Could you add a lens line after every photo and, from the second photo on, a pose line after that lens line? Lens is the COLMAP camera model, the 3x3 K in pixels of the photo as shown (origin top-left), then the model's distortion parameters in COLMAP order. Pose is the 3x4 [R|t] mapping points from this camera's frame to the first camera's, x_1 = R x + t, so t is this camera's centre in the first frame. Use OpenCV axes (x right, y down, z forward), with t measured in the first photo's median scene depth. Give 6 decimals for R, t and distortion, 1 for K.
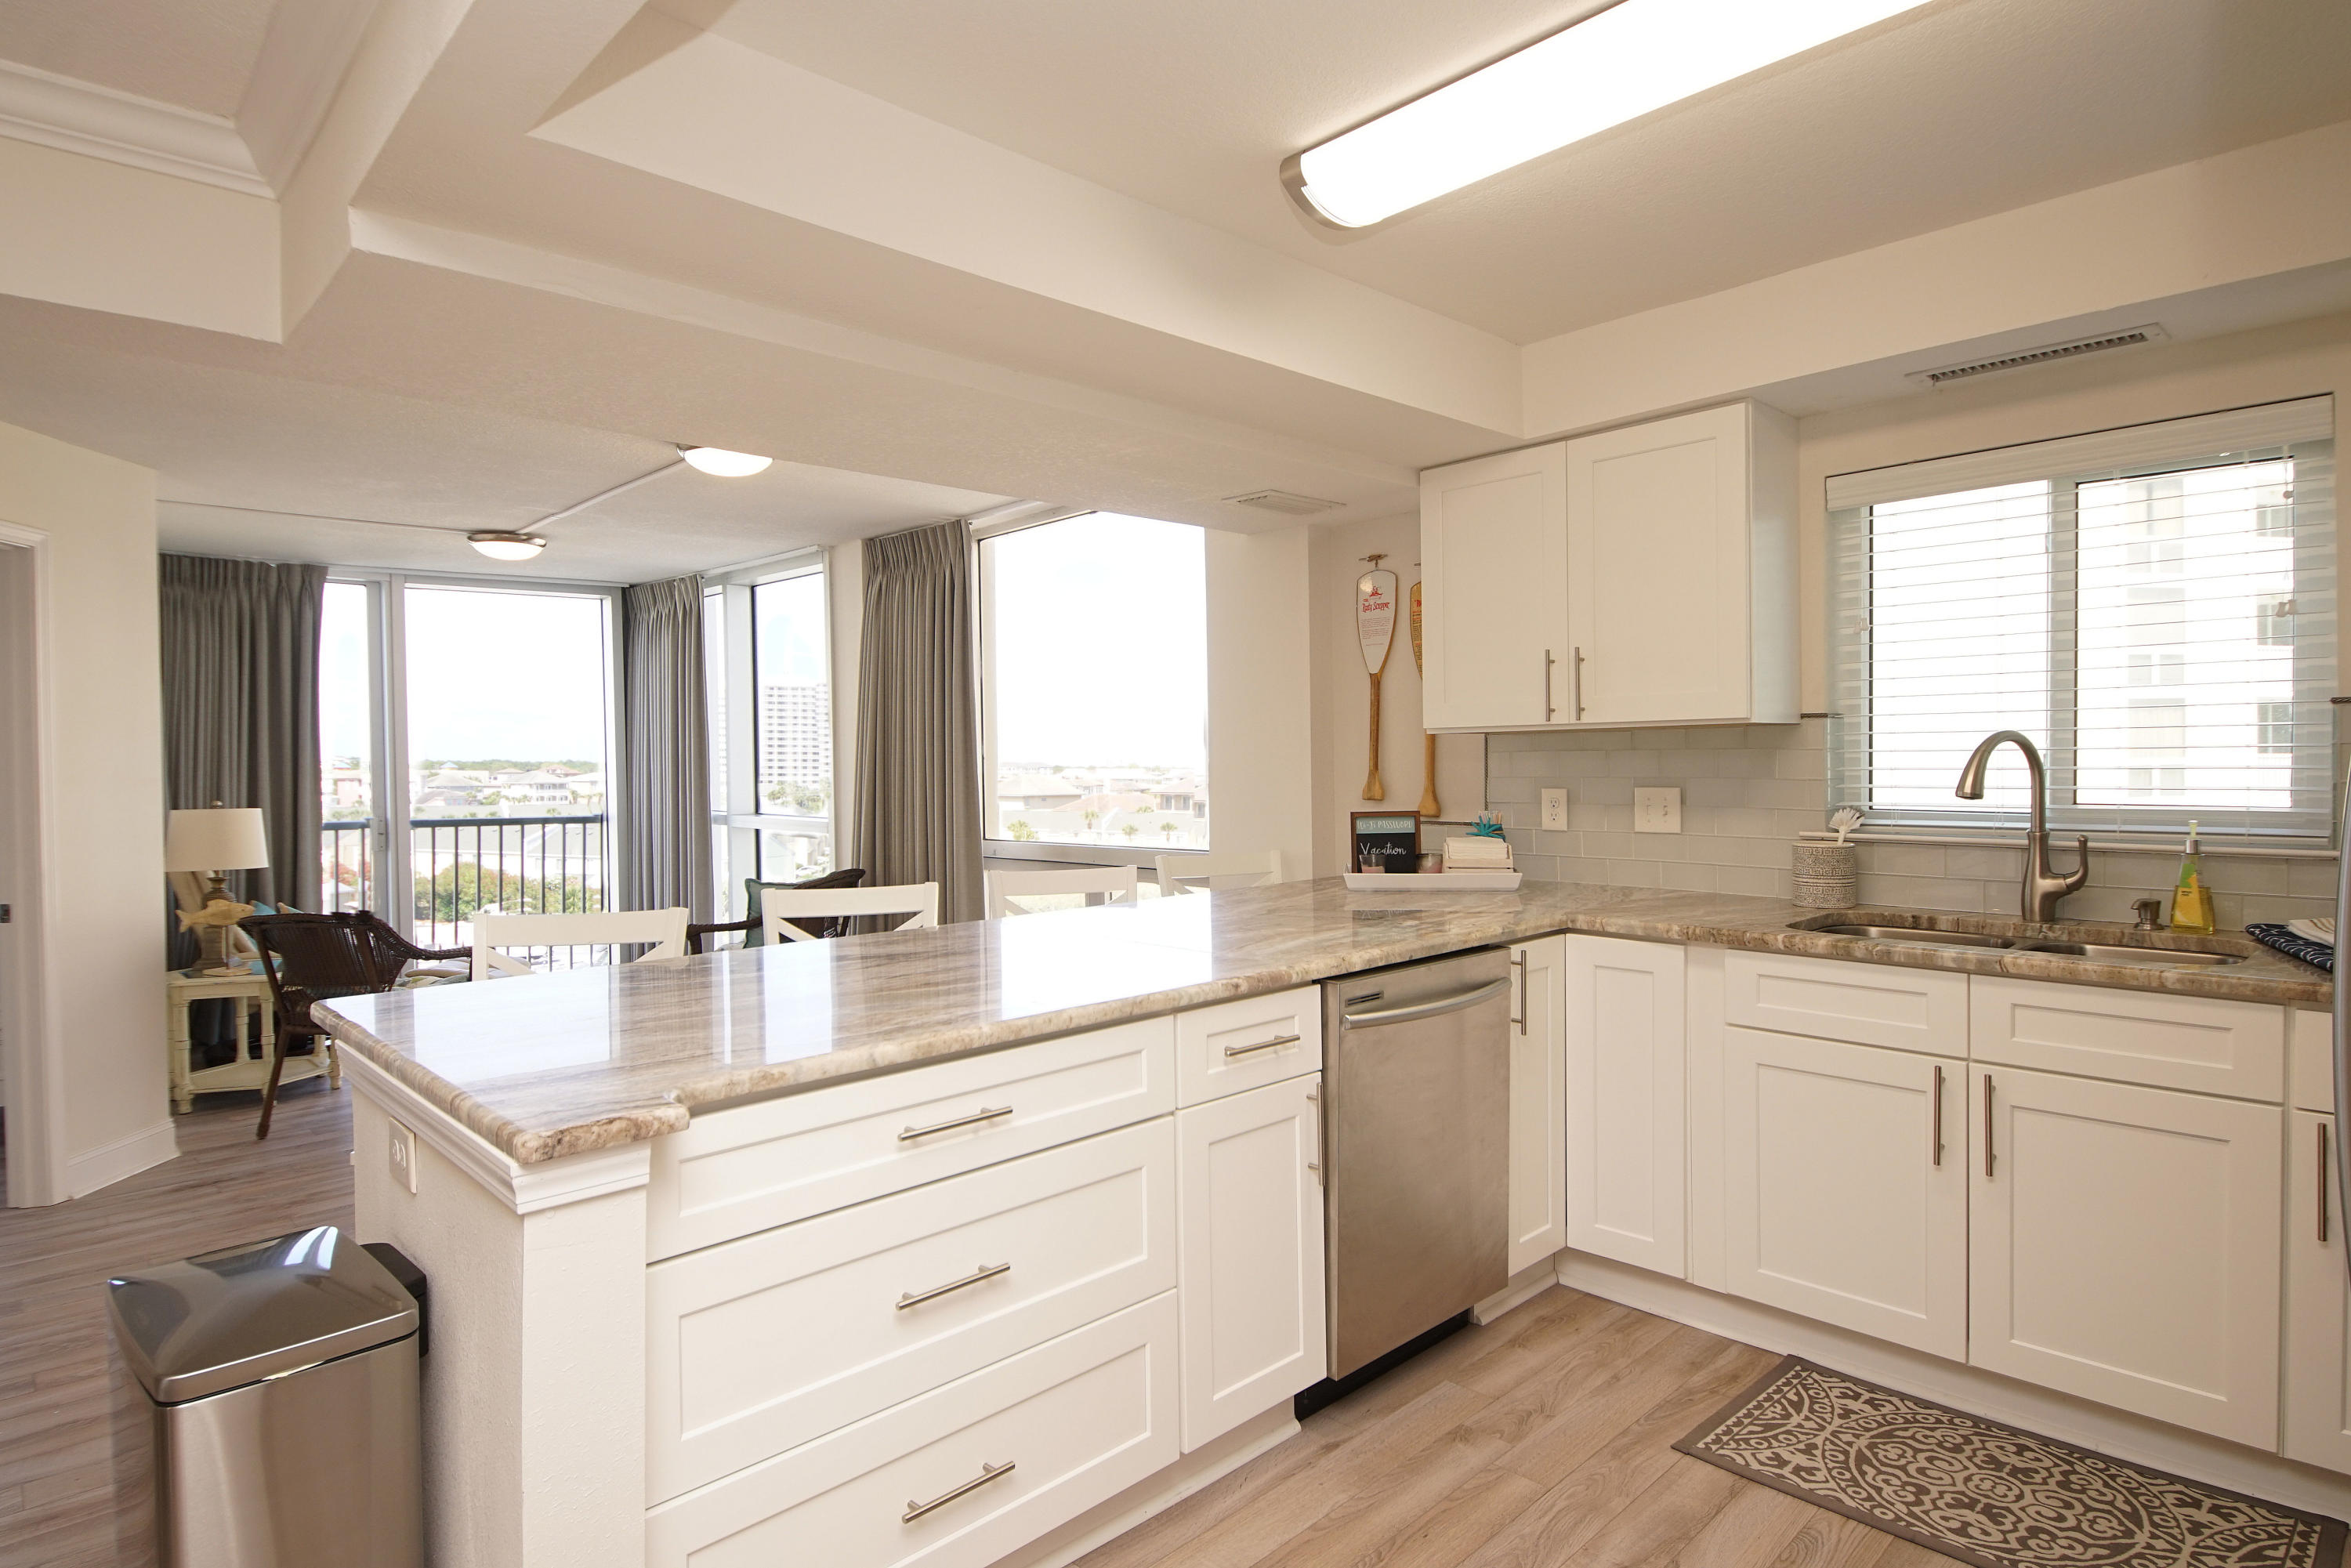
lens RADIAL K [[1259.4, 0, 1165.8], [0, 1259.4, 767.8], [0, 0, 1]] dist [0.007751, -0.006371]
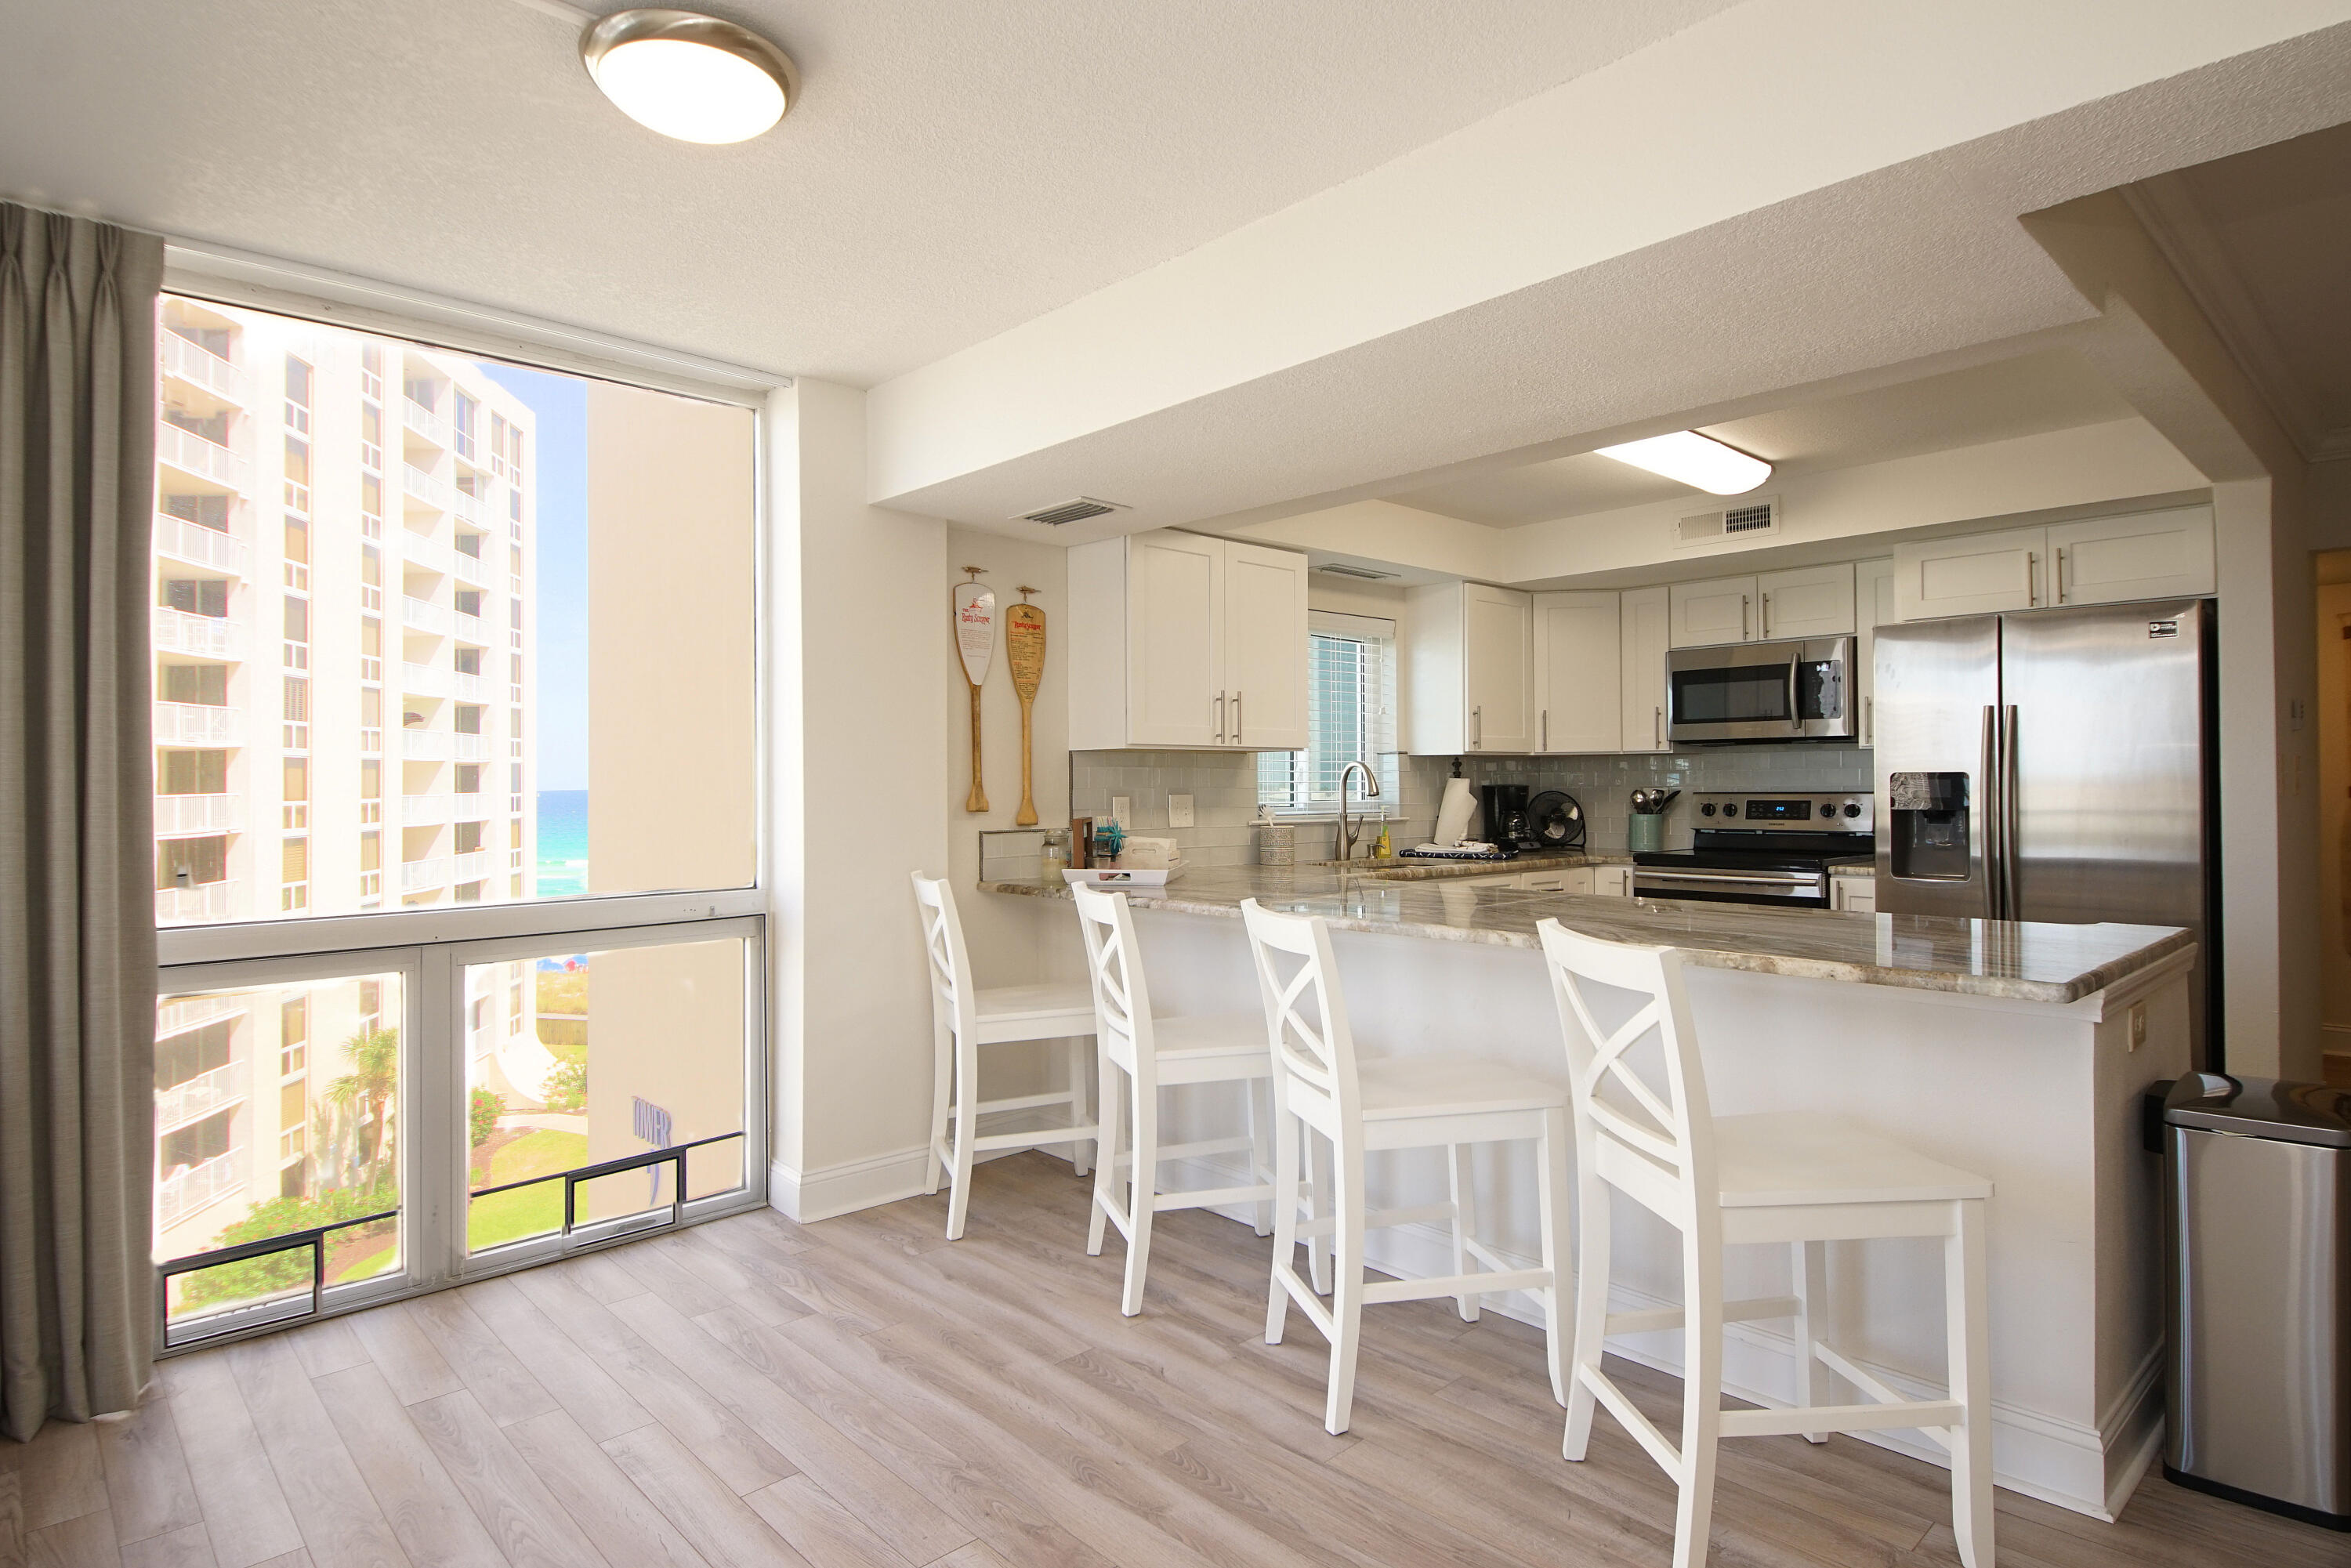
lens RADIAL K [[1259.4, 0, 1160.0], [0, 1259.4, 770.8], [0, 0, 1]] dist [0.007751, -0.006371]
pose [[0.019548, 0.027883, 0.999420, -1.229018], [0.016392, 0.999468, -0.028205, 0.034820], [-0.999675, 0.016934, 0.019081, 1.240400]]
